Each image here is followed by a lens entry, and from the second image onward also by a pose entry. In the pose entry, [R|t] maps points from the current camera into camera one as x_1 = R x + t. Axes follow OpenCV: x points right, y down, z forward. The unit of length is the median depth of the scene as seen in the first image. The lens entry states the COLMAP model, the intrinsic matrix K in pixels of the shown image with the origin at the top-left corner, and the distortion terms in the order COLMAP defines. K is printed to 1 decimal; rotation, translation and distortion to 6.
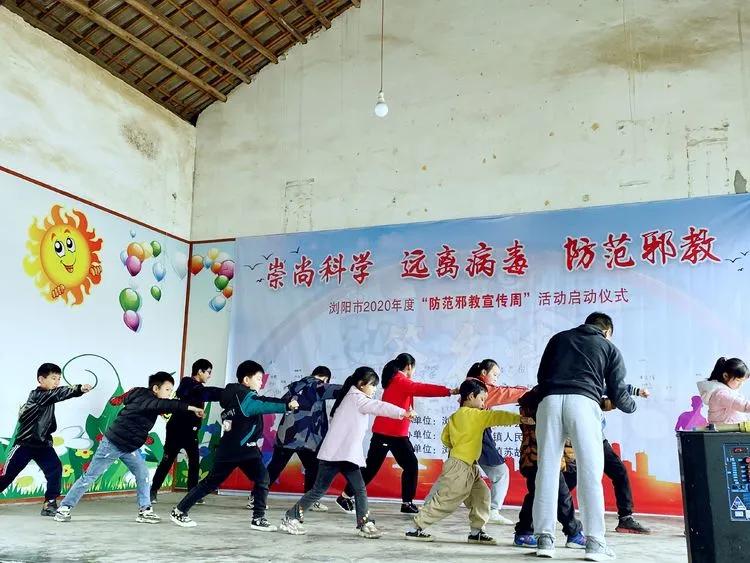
lens RADIAL K [[763.4, 0, 373.5], [0, 763.4, 286.3], [0, 0, 1]] dist [0.037913, 0.000000]
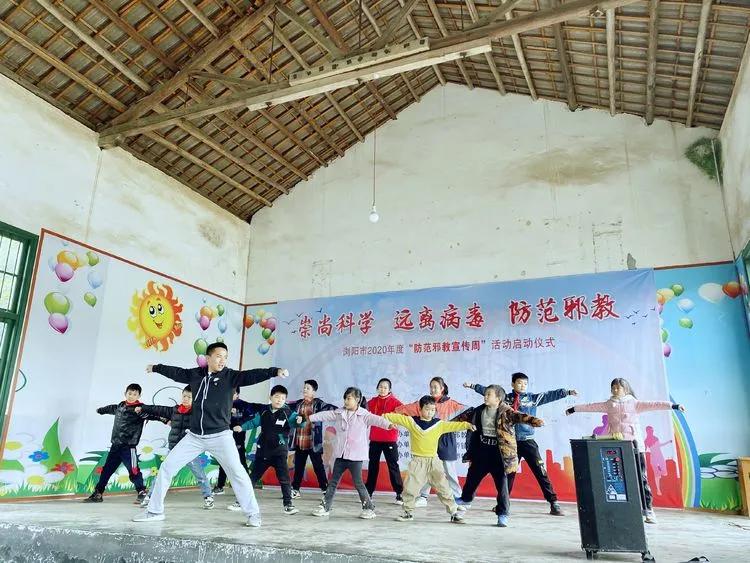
lens RADIAL K [[564.1, 0, 373.2], [0, 564.1, 286.9], [0, 0, 1]] dist [0.065559, -0.061393]
pose [[0.999834, -0.007955, -0.016375, 0.015835], [0.006611, 0.996726, -0.080582, -0.006414], [0.016962, 0.080460, 0.996613, -0.043372]]
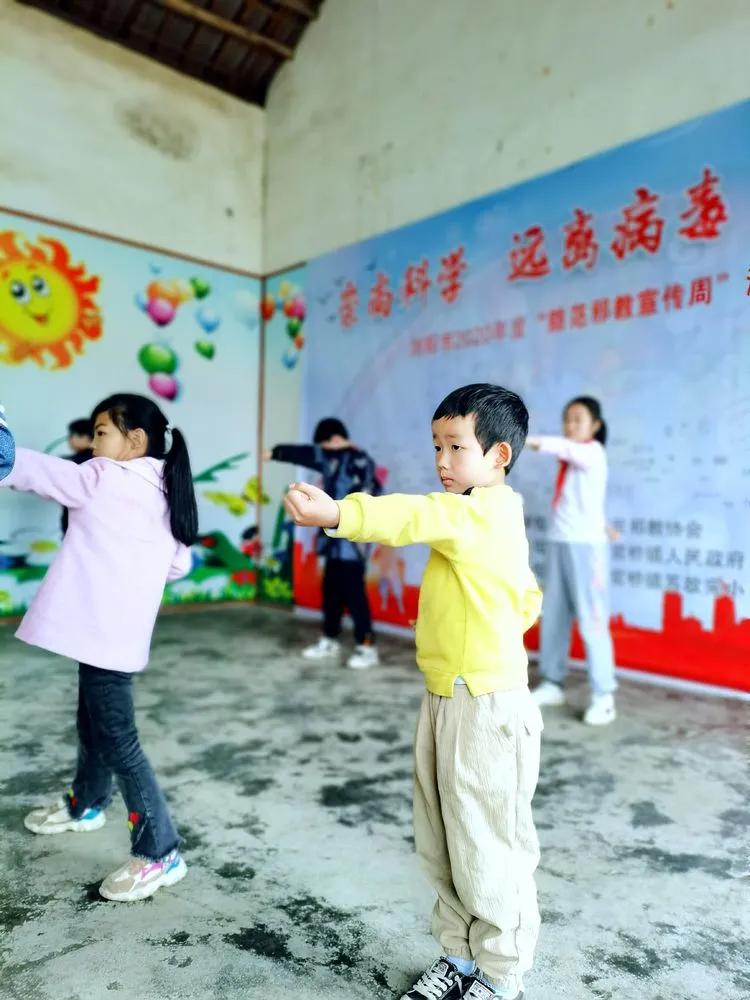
lens RADIAL K [[752.2, 0, 382.9], [0, 752.2, 496.6], [0, 0, 1]] dist [0.065559, -0.061393]
pose [[0.900816, -0.003927, -0.434183, 0.207591], [0.078389, 0.984999, 0.153727, 0.055222], [0.427067, -0.172515, 0.887611, 0.429871]]
